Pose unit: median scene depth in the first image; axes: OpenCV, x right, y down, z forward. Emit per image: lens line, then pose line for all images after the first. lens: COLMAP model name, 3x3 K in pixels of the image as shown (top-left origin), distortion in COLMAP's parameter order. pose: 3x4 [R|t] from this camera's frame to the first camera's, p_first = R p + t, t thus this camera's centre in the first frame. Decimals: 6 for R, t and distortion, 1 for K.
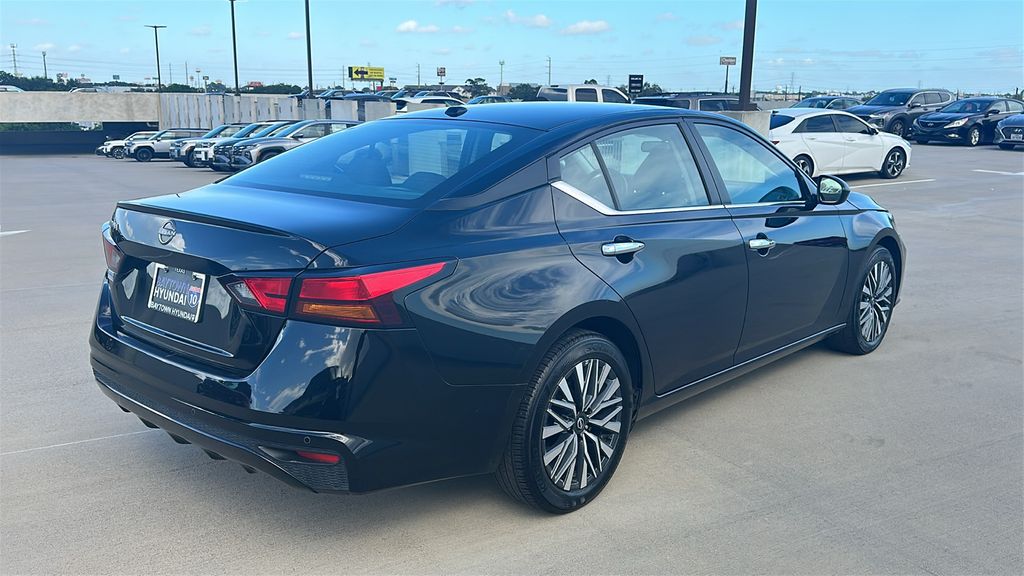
lens RADIAL K [[850.4, 0, 522.2], [0, 850.4, 295.1], [0, 0, 1]] dist [0.037296, -0.040921]
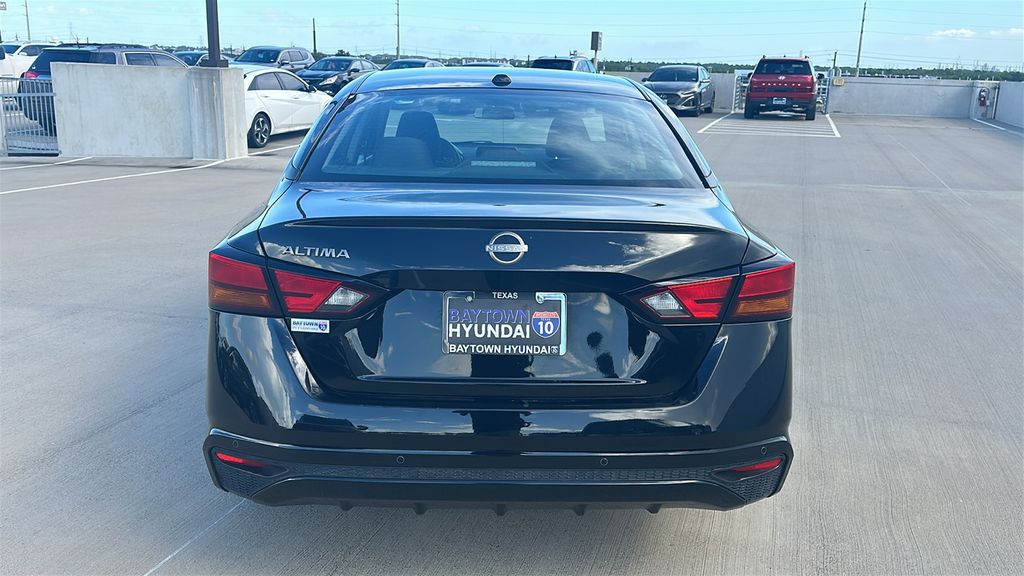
lens RADIAL K [[850.4, 0, 510.8], [0, 850.4, 288.3], [0, 0, 1]] dist [0.037296, -0.040921]
pose [[0.743775, -0.154898, 0.650235, -0.511998], [0.126383, 0.987821, 0.090754, -0.060179], [-0.656374, 0.014678, 0.754293, 0.231645]]
